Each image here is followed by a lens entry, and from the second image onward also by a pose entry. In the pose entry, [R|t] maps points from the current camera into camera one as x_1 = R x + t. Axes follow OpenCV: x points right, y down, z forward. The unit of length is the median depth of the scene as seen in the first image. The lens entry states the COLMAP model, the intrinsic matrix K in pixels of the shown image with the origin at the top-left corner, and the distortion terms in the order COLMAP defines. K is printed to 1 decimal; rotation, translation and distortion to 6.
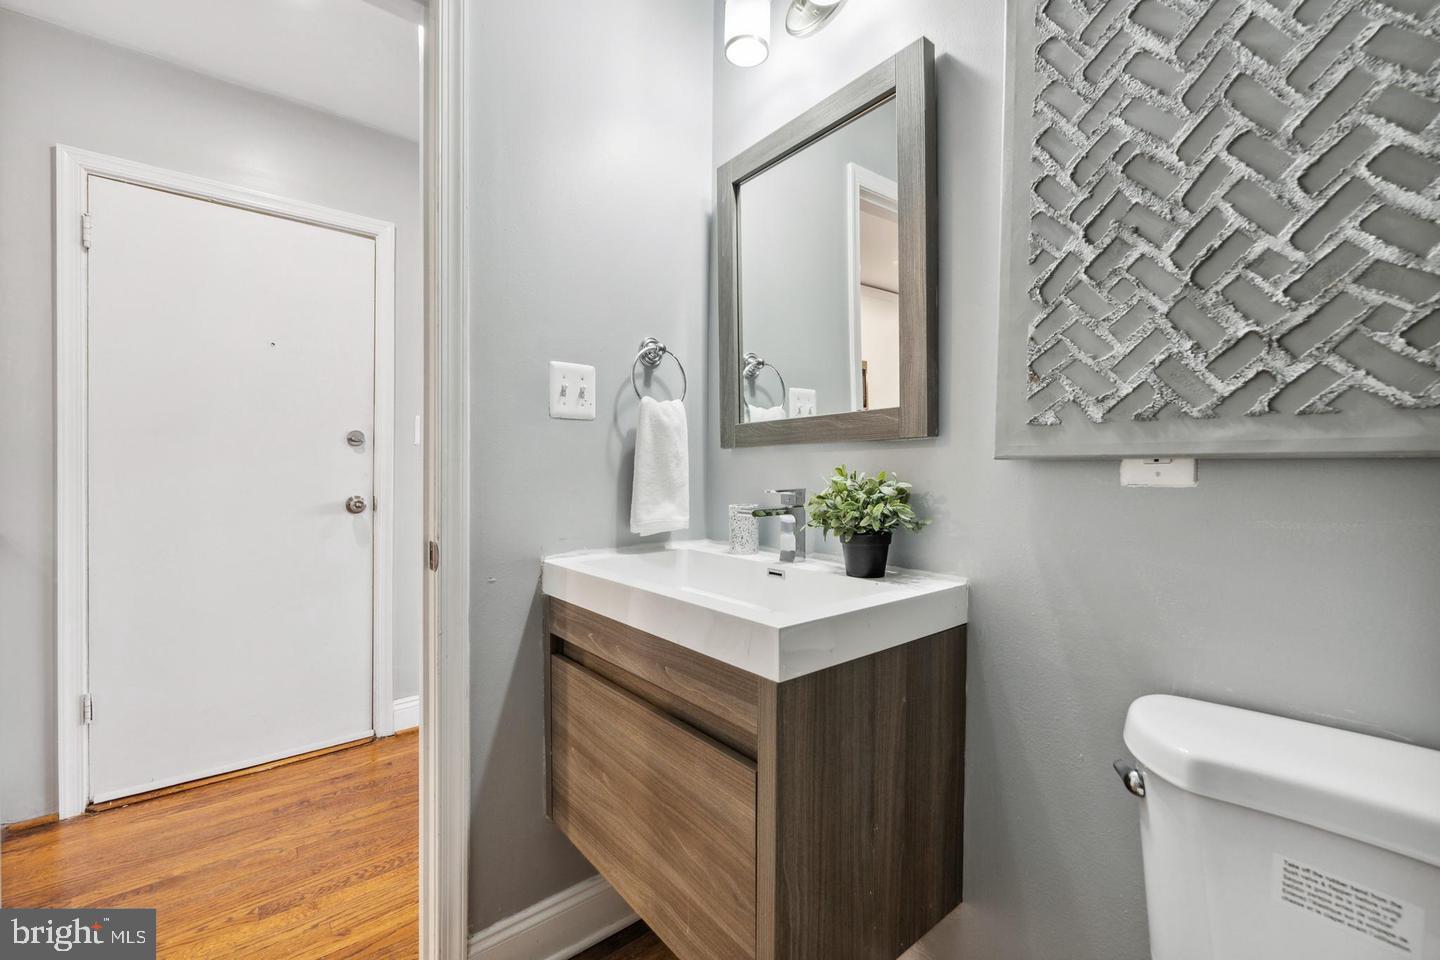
lens RADIAL K [[582.8, 0, 720.0], [0, 582.8, 480.0], [0, 0, 1]] dist [-0.001203, -0.000182]
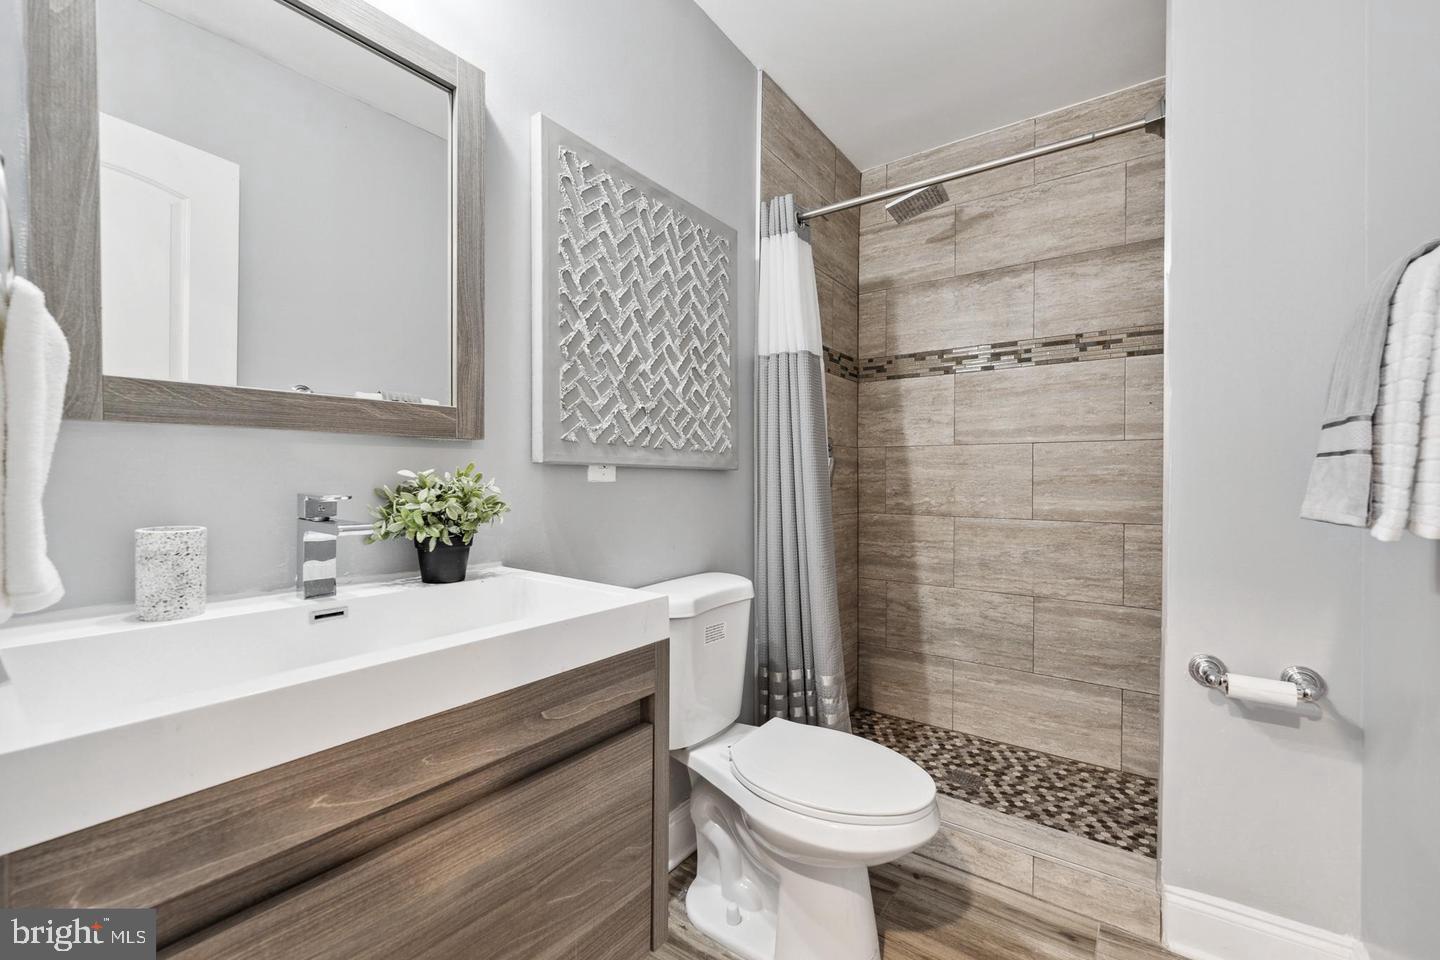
lens RADIAL K [[582.8, 0, 720.0], [0, 582.8, 480.0], [0, 0, 1]] dist [-0.001203, -0.000182]
pose [[-0.224140, -0.006972, 0.974532, -1.051907], [0.006698, 0.999940, 0.008695, -0.007194], [-0.974534, 0.008476, -0.224080, 1.056282]]
